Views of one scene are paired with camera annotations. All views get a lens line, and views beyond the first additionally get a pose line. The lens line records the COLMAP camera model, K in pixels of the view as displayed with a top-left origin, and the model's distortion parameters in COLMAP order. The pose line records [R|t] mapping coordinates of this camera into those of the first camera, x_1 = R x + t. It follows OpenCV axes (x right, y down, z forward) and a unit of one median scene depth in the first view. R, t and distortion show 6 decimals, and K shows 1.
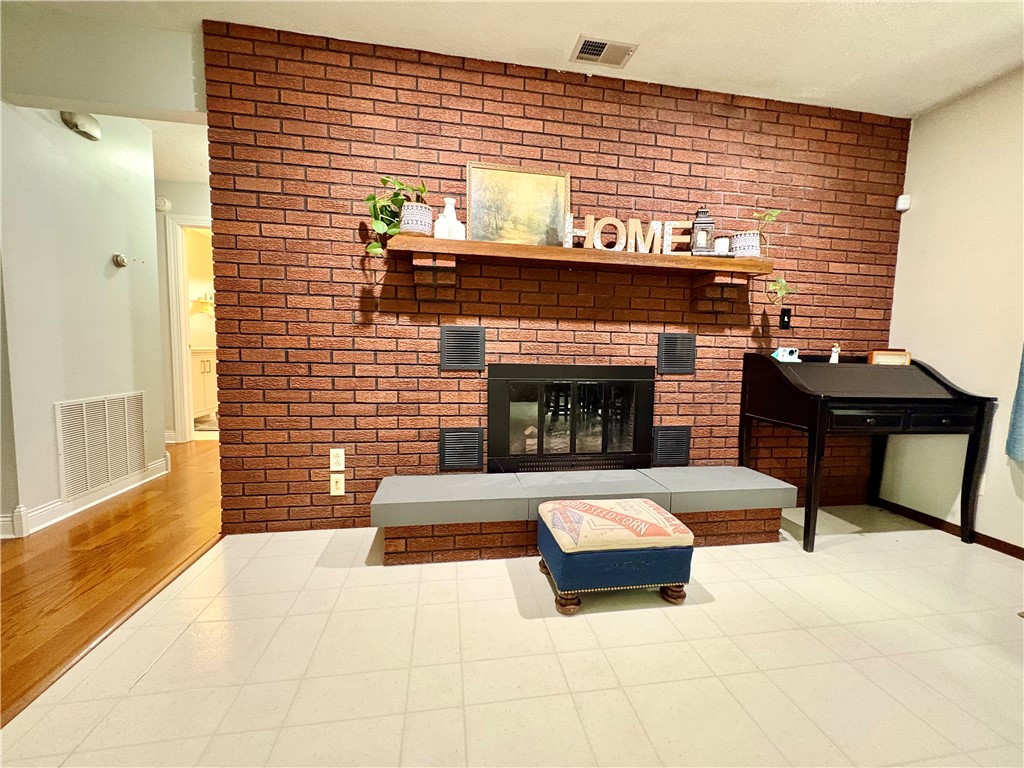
lens RADIAL K [[413.8, 0, 512.0], [0, 413.8, 384.0], [0, 0, 1]] dist [-0.000718, 0.000199]
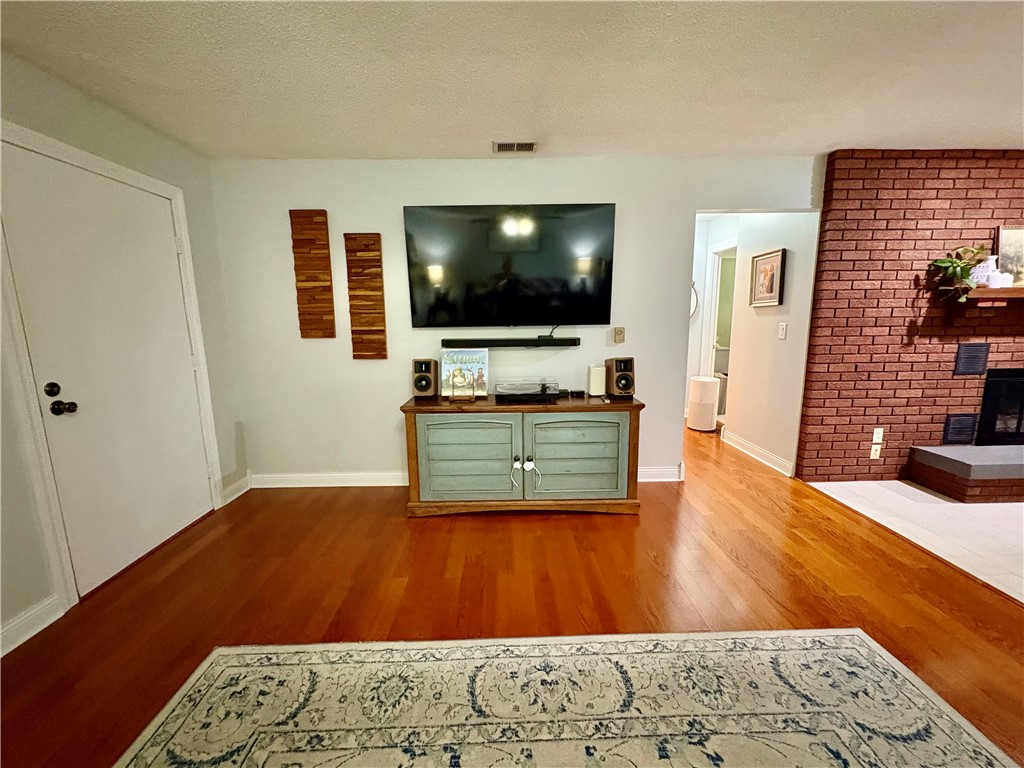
lens RADIAL K [[413.8, 0, 512.0], [0, 413.8, 384.0], [0, 0, 1]] dist [-0.000718, 0.000199]
pose [[0.988645, -0.009312, -0.149979, -1.531440], [0.021612, 0.996513, 0.080588, -0.154152], [0.148705, -0.082915, 0.985399, -0.665566]]
